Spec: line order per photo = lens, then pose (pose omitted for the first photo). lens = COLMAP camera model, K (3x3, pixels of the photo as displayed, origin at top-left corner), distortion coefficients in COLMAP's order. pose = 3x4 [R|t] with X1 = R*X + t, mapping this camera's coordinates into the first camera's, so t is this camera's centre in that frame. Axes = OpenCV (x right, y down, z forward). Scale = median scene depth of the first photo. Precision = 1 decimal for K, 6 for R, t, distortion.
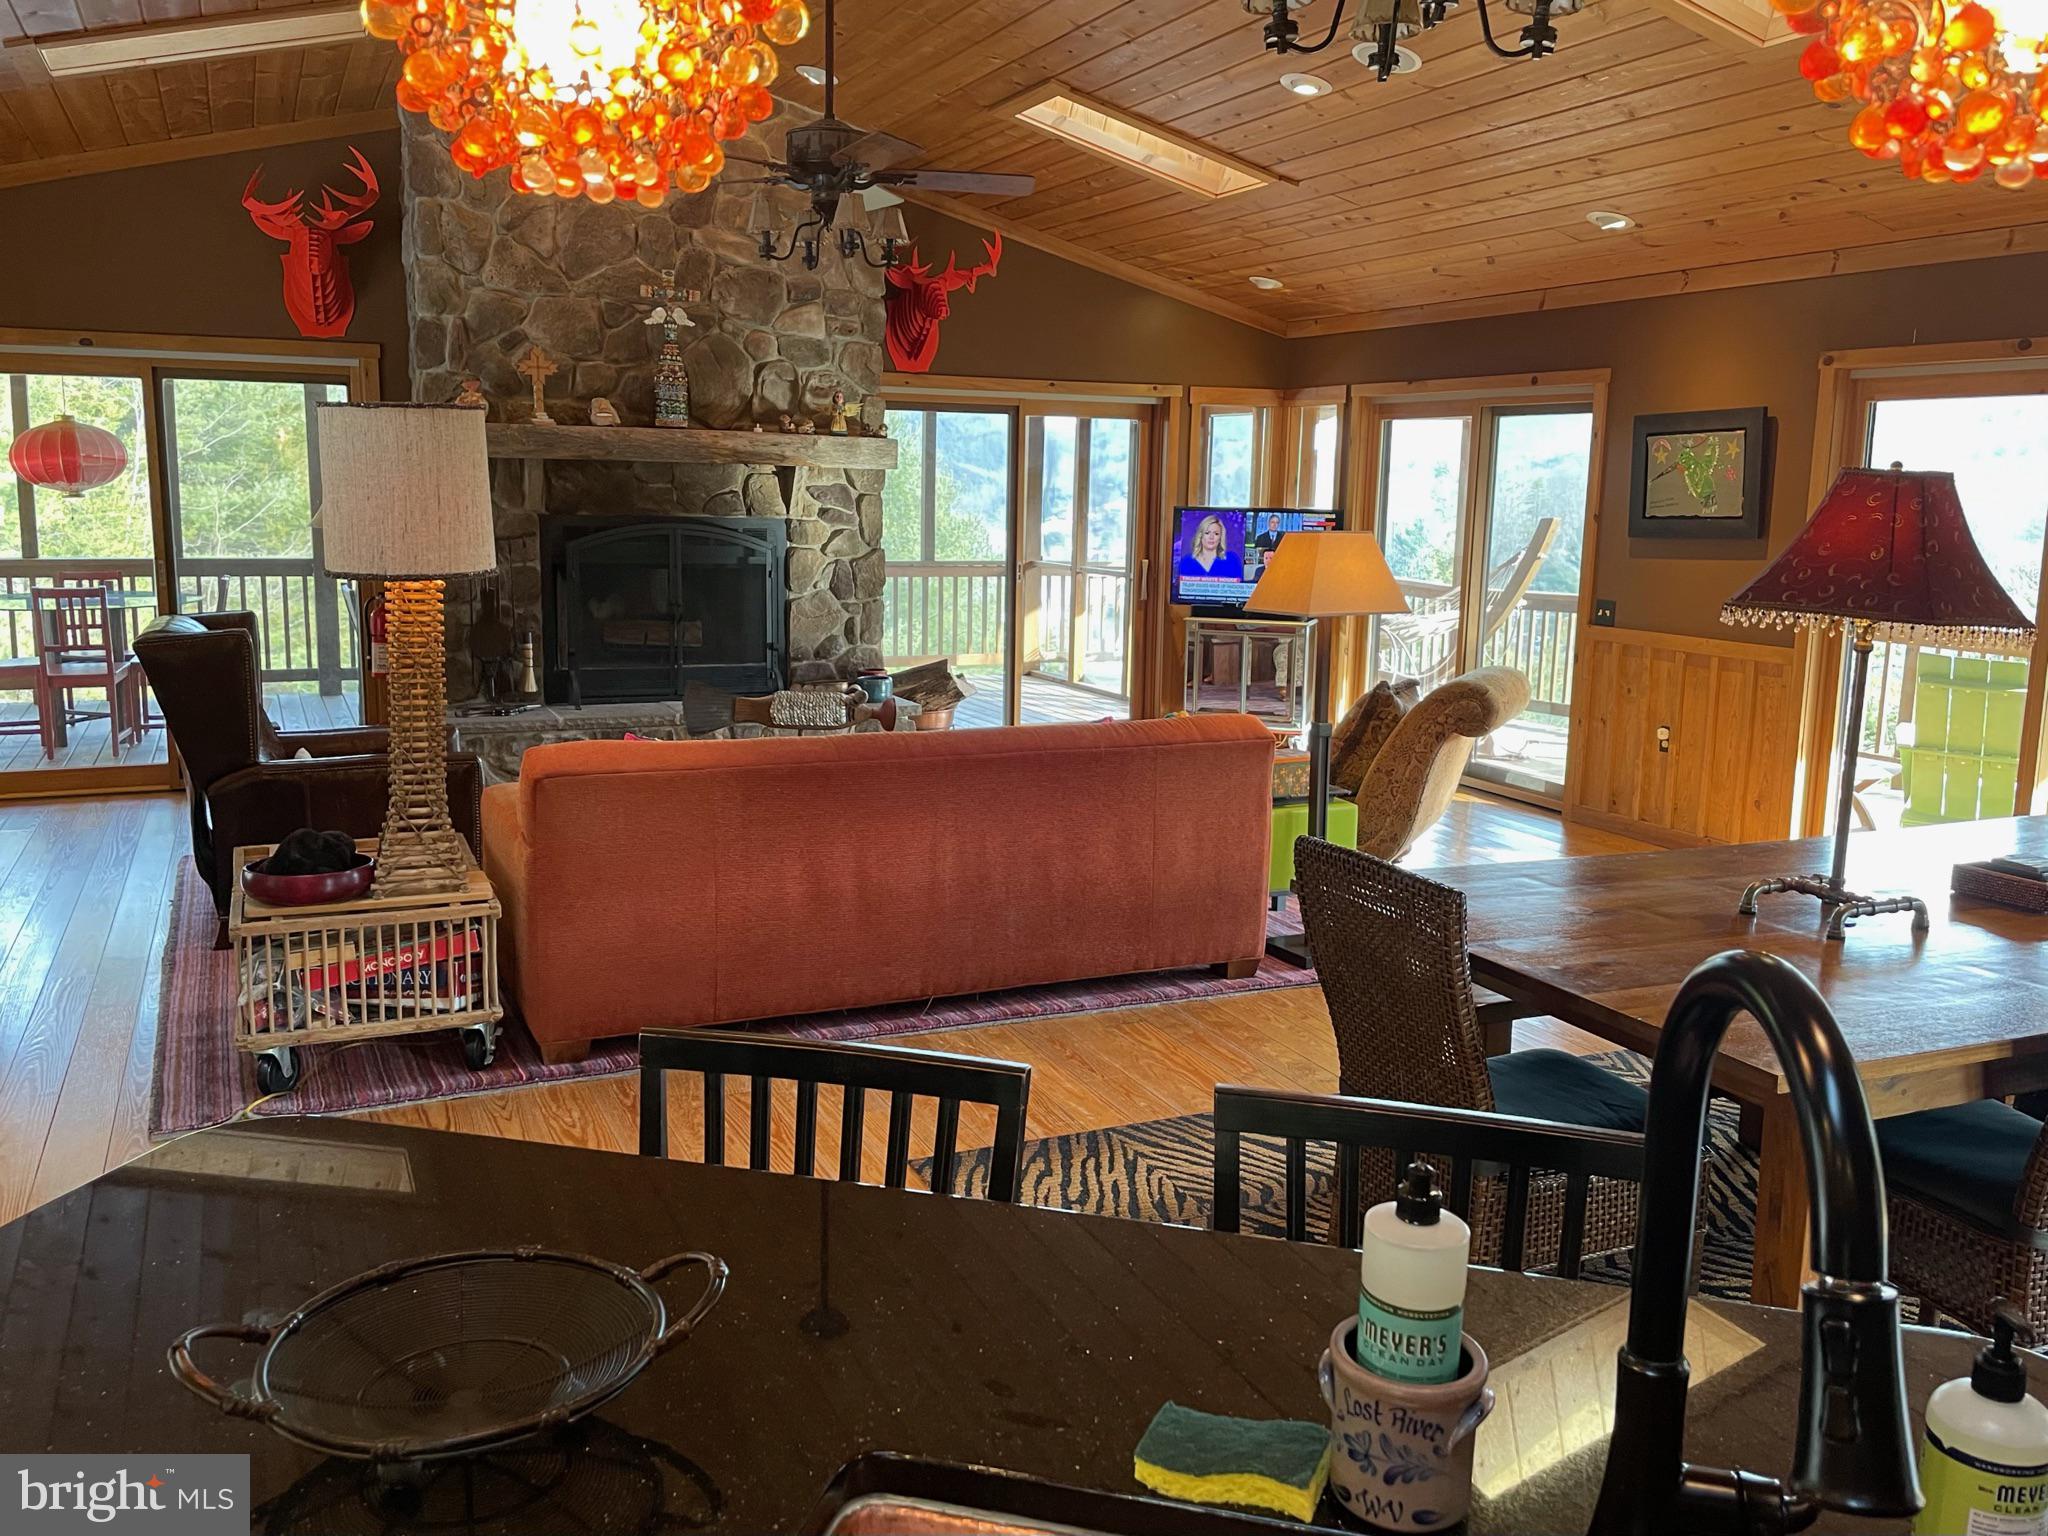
lens RADIAL K [[1629.9, 0, 1017.9], [0, 1629.9, 751.7], [0, 0, 1]] dist [0.060453, -0.048092]
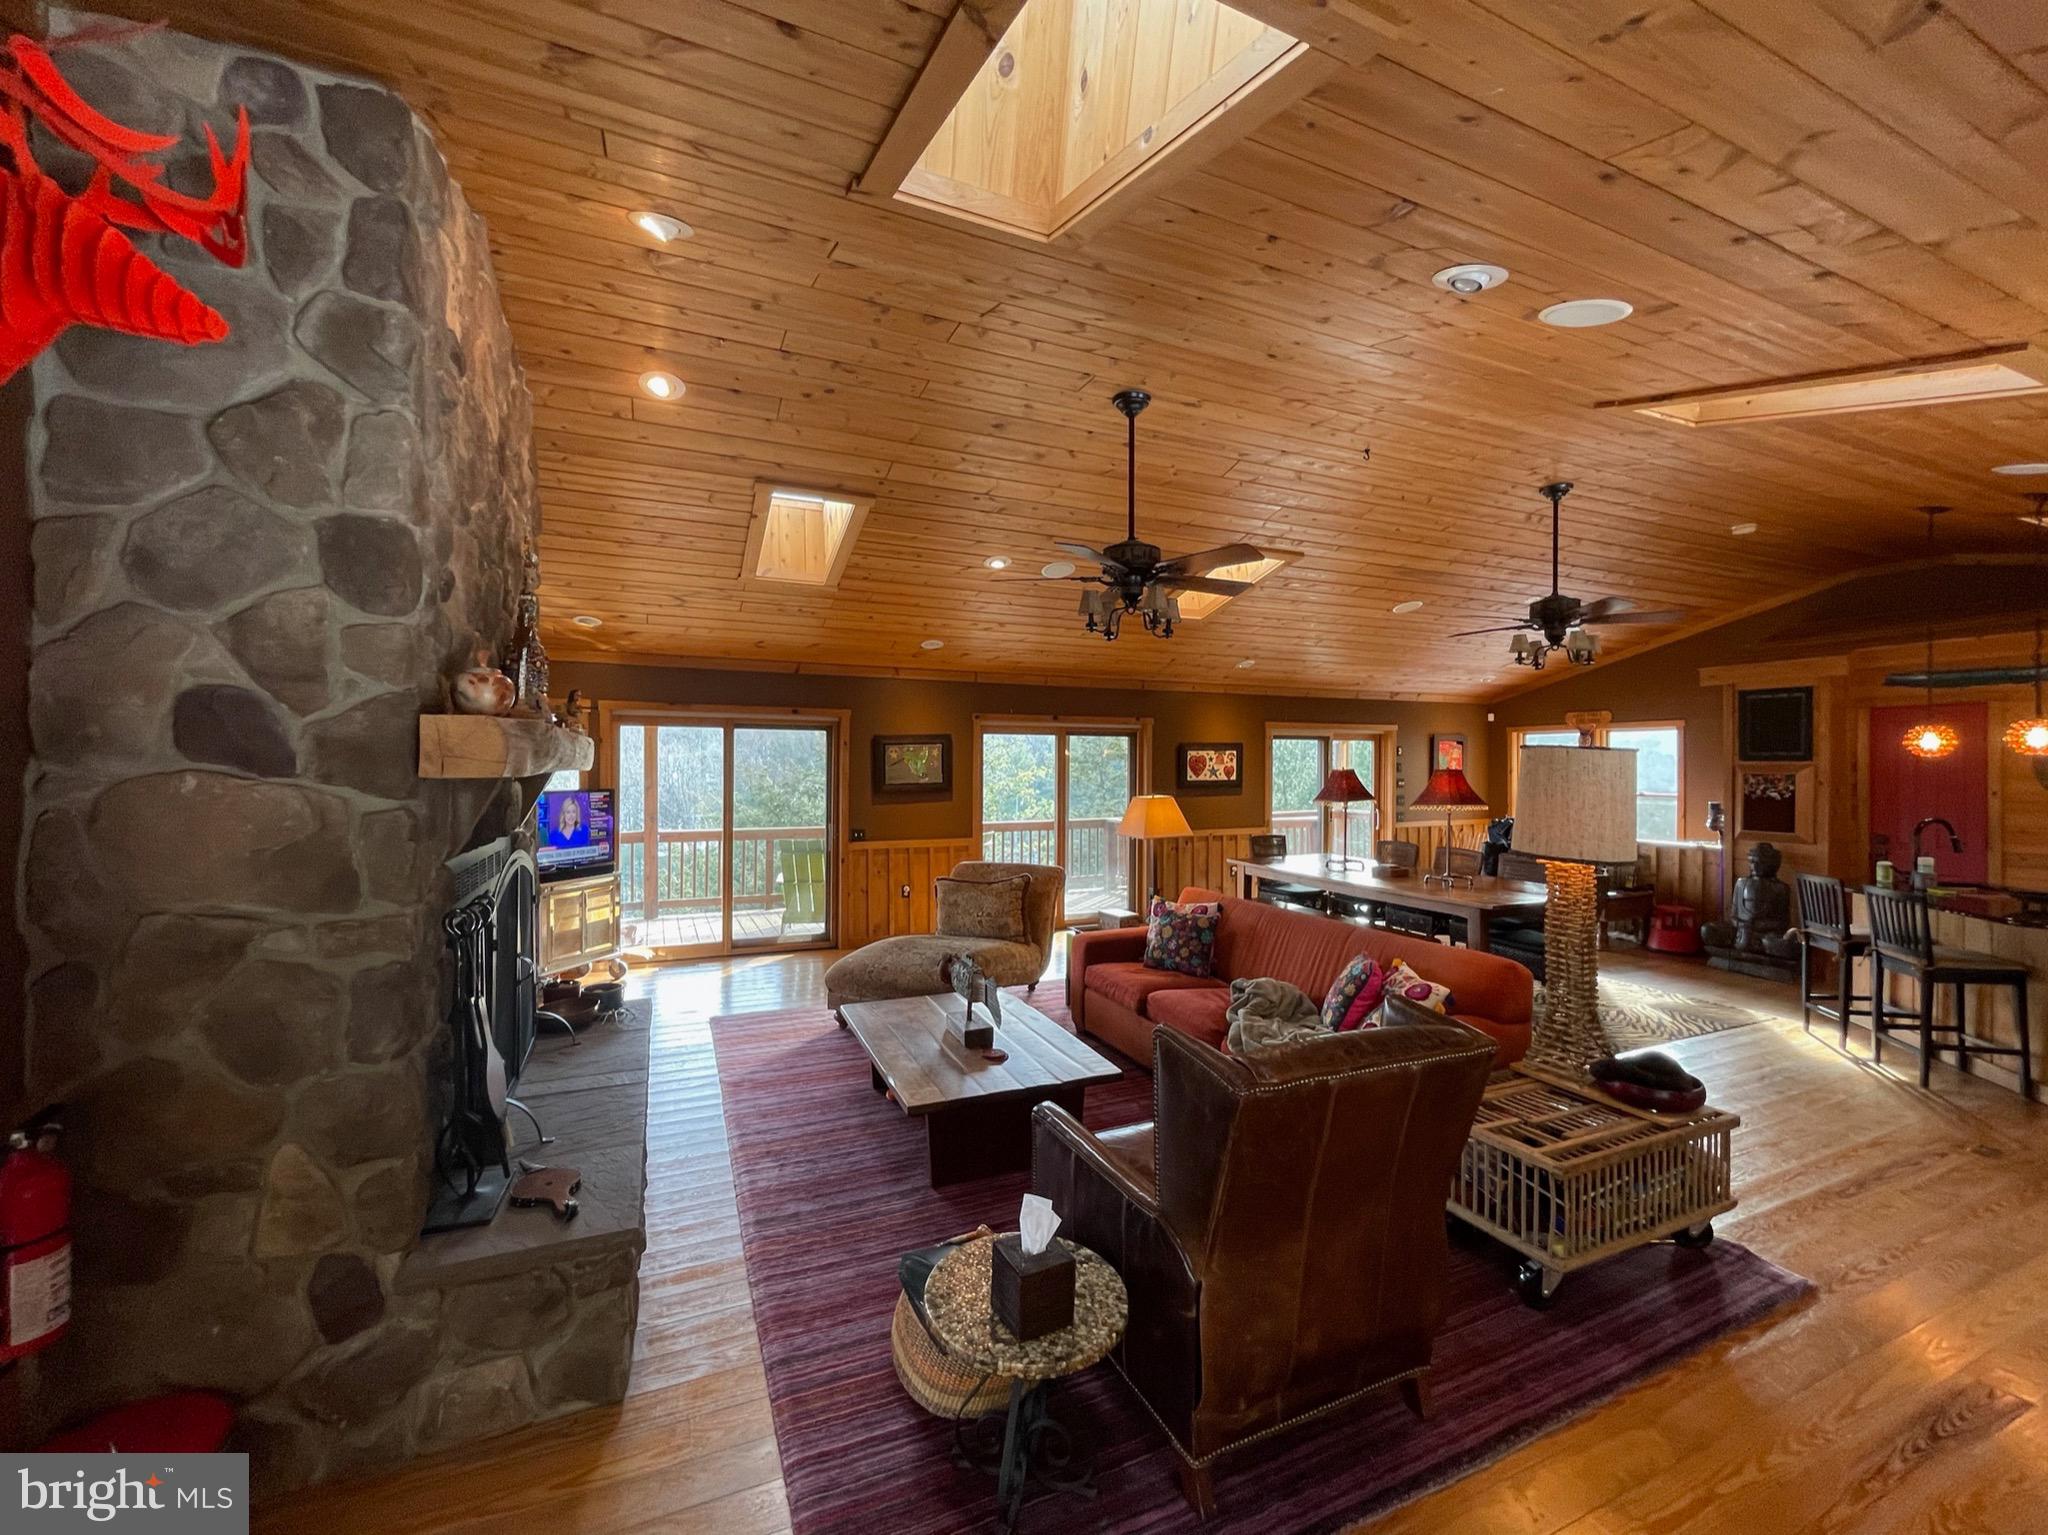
lens RADIAL K [[827.2, 0, 1023.6], [0, 827.2, 765.8], [0, 0, 1]] dist [-0.002910, 0.000035]
pose [[0.020796, -0.019455, 0.999594, -0.616228], [0.160370, 0.986929, 0.015872, -0.151986], [-0.986838, 0.159975, 0.023644, 0.795879]]
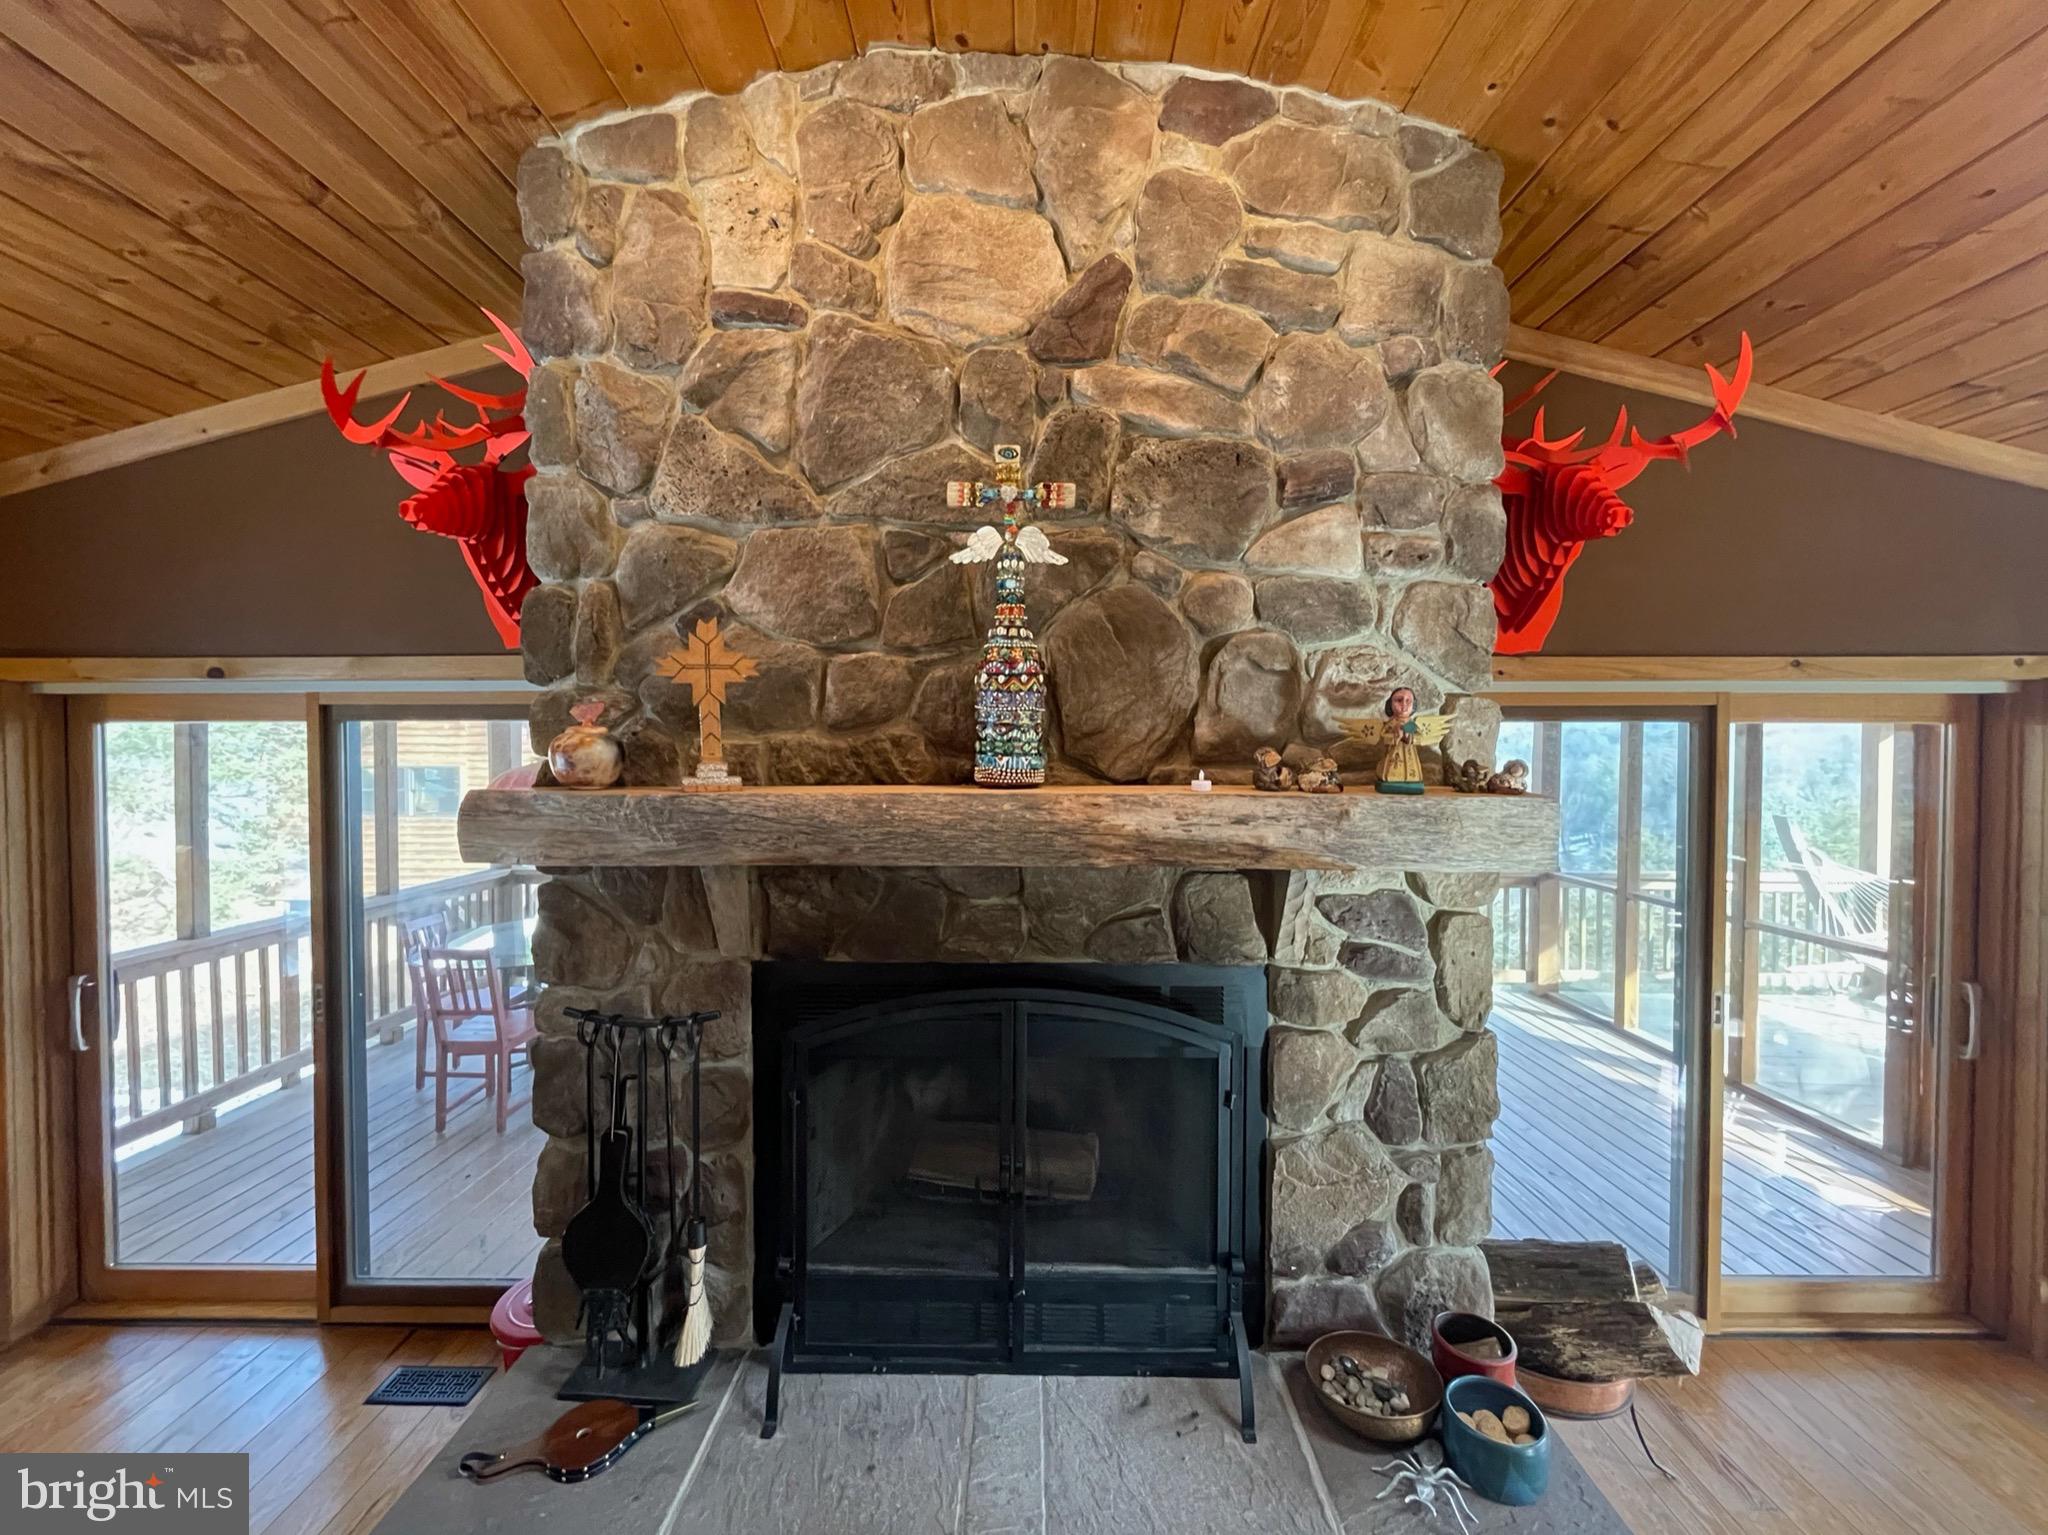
lens RADIAL K [[827.2, 0, 1032.8], [0, 827.2, 768.6], [0, 0, 1]] dist [-0.002910, 0.000035]
pose [[0.910628, -0.008395, -0.413141, -0.112227], [-0.050949, 0.989884, -0.132414, -0.174041], [0.410073, 0.141630, 0.900989, 0.805121]]
